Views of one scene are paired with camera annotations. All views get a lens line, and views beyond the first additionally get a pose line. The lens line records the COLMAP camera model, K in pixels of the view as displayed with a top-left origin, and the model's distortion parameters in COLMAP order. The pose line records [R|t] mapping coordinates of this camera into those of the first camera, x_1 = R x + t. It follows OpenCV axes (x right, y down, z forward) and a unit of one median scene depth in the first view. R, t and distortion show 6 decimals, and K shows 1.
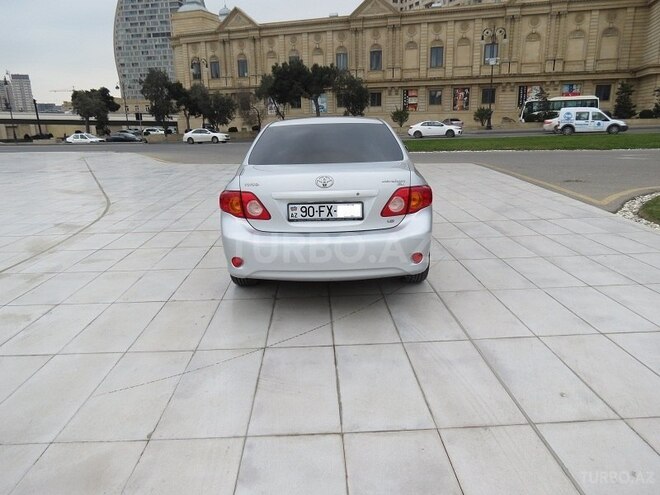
lens RADIAL K [[463.4, 0, 330.0], [0, 463.4, 247.5], [0, 0, 1]] dist [-0.021738, 0.002710]
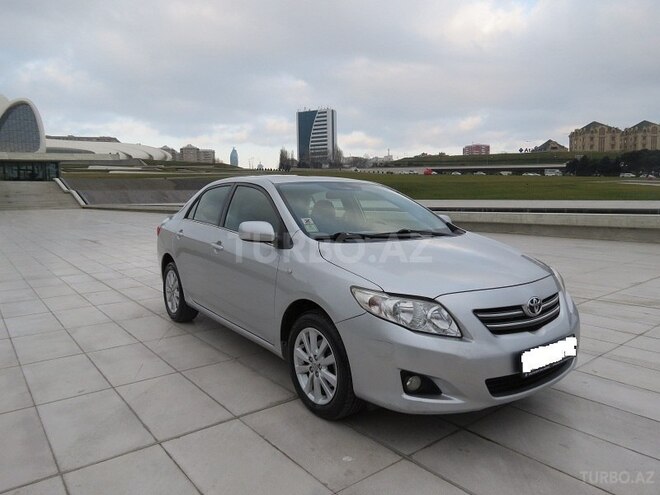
lens RADIAL K [[463.4, 0, 330.0], [0, 463.4, 247.5], [0, 0, 1]] dist [-0.021738, 0.002710]
pose [[-0.801559, 0.088870, -0.591275, 0.043579], [-0.134890, 0.936522, 0.323624, -0.041121], [0.582502, 0.339160, -0.738689, 0.159557]]
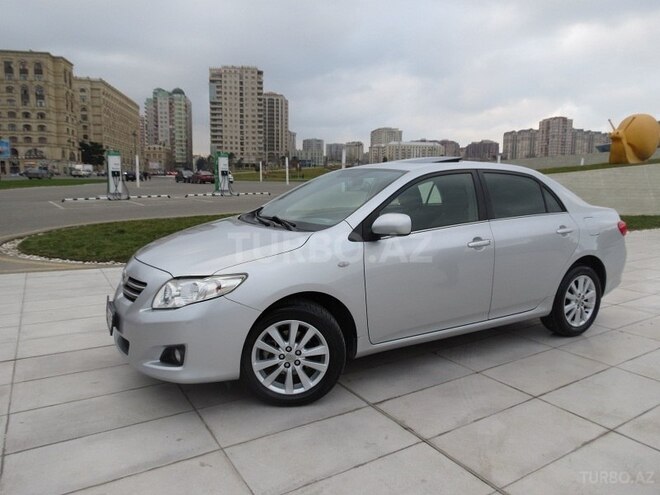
lens RADIAL K [[463.4, 0, 330.0], [0, 463.4, 247.5], [0, 0, 1]] dist [-0.021738, 0.002710]
pose [[-0.496891, -0.101658, 0.861838, -0.058506], [0.228961, 0.942569, 0.243188, -0.034526], [-0.837064, 0.318165, -0.445078, 0.142566]]
